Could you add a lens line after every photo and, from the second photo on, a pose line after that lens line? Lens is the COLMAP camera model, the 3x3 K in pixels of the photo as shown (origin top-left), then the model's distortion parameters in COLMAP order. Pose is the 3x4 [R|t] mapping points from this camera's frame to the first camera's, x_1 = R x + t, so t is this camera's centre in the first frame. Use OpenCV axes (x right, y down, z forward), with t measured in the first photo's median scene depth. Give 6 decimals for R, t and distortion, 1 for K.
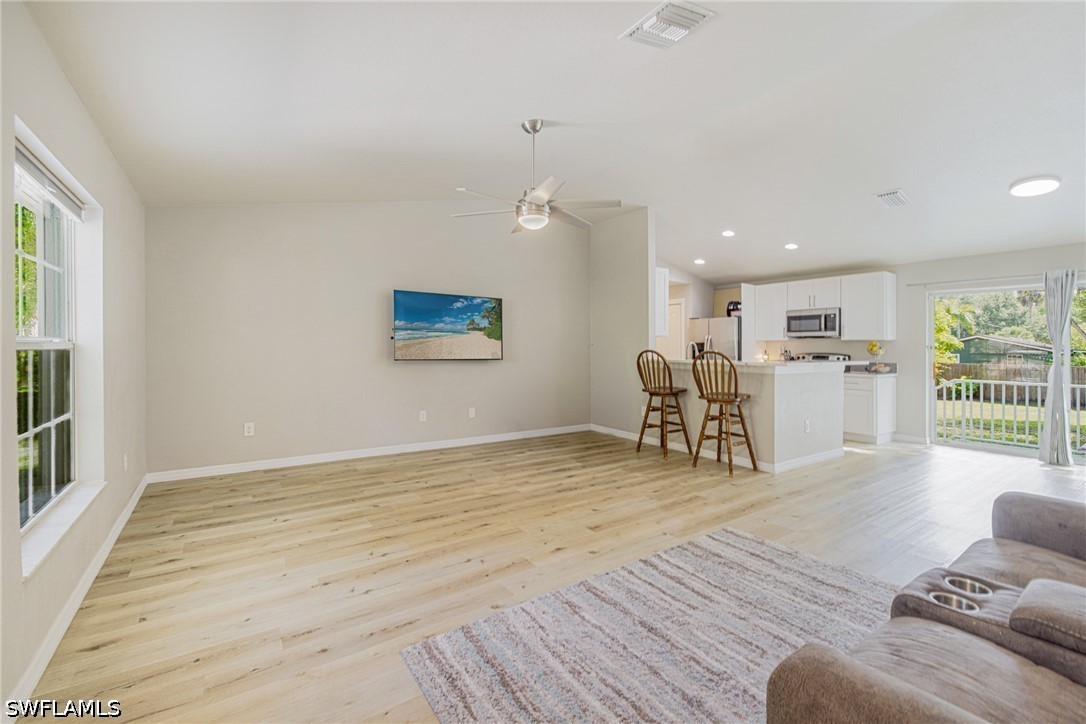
lens RADIAL K [[466.3, 0, 552.1], [0, 466.3, 352.7], [0, 0, 1]] dist [-0.003124, 0.001068]
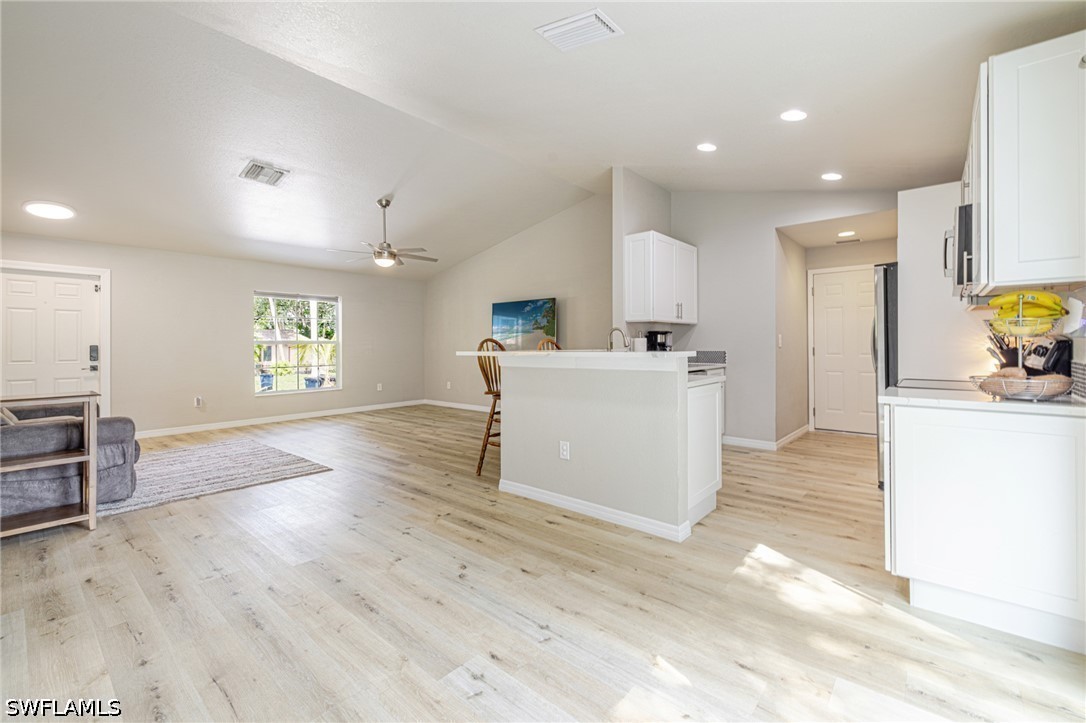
lens RADIAL K [[466.3, 0, 544.2], [0, 466.3, 342.7], [0, 0, 1]] dist [-0.003124, 0.001068]
pose [[0.234941, -0.019176, -0.971820, 0.959325], [-0.003285, 0.999784, -0.020522, 0.017610], [0.972004, 0.008014, 0.234827, 0.662466]]
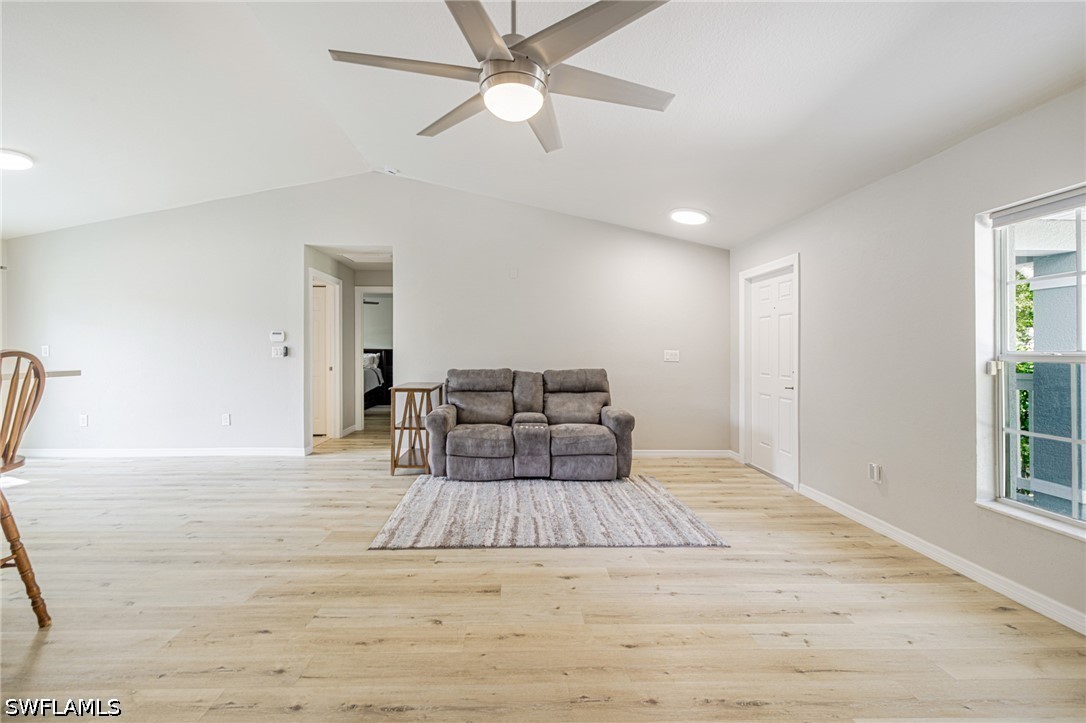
lens RADIAL K [[466.3, 0, 525.4], [0, 466.3, 336.1], [0, 0, 1]] dist [-0.003124, 0.001068]
pose [[-0.829185, 0.000819, 0.558973, -0.190776], [-0.008516, 0.999864, -0.014097, -0.011782], [-0.558909, -0.016449, -0.829066, 0.818345]]
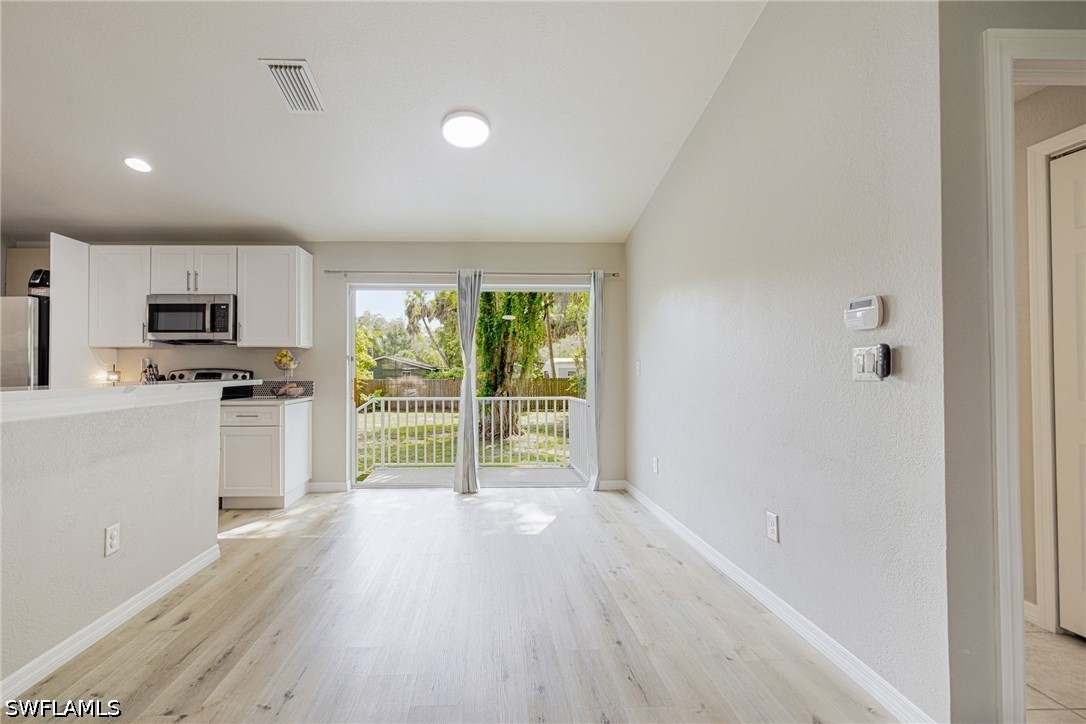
lens RADIAL K [[466.3, 0, 497.9], [0, 466.3, 362.7], [0, 0, 1]] dist [-0.003124, 0.001068]
pose [[0.563710, 0.000509, 0.825973, 0.324759], [0.017084, 0.999779, -0.012276, 0.009145], [-0.825796, 0.021031, 0.563576, 0.384168]]
